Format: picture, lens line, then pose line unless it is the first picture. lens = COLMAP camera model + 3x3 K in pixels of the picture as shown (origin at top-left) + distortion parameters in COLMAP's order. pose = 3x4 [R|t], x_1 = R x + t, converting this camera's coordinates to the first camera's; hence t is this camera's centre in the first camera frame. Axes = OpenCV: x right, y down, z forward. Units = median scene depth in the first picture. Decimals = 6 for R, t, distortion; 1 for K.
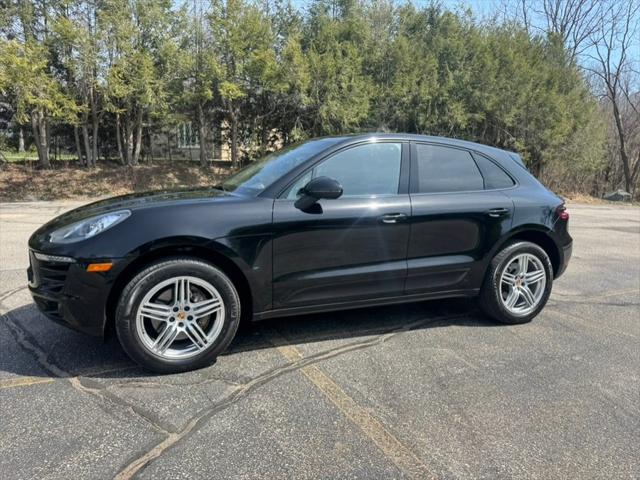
lens RADIAL K [[452.6, 0, 322.7], [0, 452.6, 238.5], [0, 0, 1]] dist [0.034093, -0.043861]
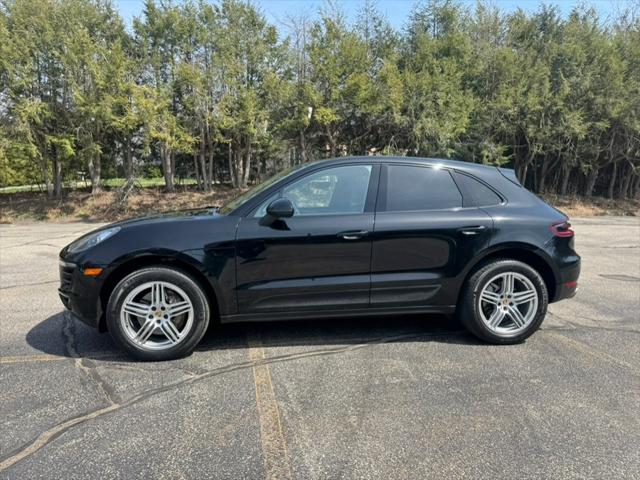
lens RADIAL K [[452.6, 0, 320.3], [0, 452.6, 239.4], [0, 0, 1]] dist [0.034093, -0.043861]
pose [[0.965438, 0.006625, -0.260549, 0.312343], [-0.016580, 0.999213, -0.036031, 0.005126], [0.260106, 0.039106, 0.964788, -0.050372]]
